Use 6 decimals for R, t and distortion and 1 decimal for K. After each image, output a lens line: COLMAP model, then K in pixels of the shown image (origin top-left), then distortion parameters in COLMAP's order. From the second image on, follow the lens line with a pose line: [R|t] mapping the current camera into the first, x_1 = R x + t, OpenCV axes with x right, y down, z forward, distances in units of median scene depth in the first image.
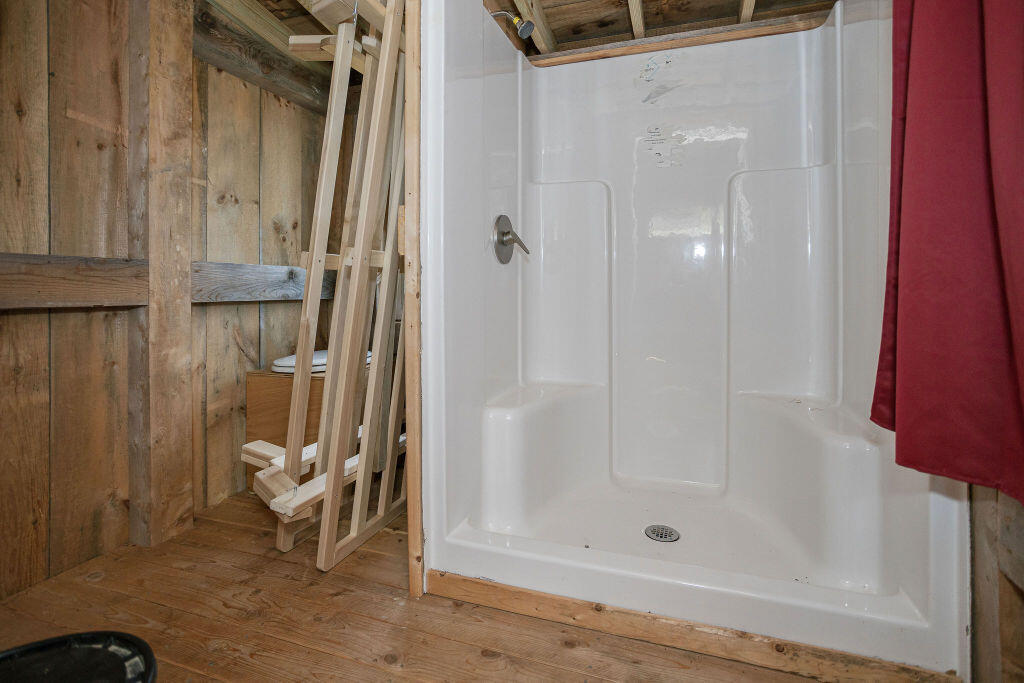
lens RADIAL K [[494.6, 0, 556.4], [0, 494.6, 310.3], [0, 0, 1]] dist [-0.039068, 0.011553]
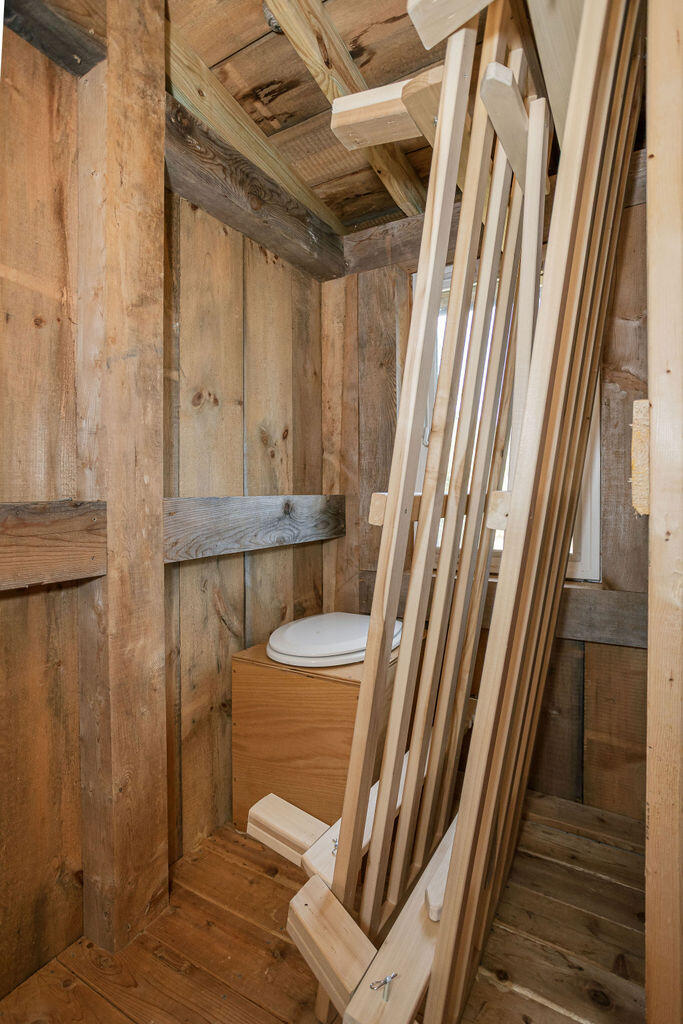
lens RADIAL K [[494.6, 0, 348.5], [0, 494.6, 512.4], [0, 0, 1]] dist [-0.039068, 0.011553]
pose [[0.977297, 0.008626, -0.211699, -0.387020], [-0.005052, 0.999836, 0.017419, -0.097199], [0.211815, -0.015954, 0.977180, 0.429594]]
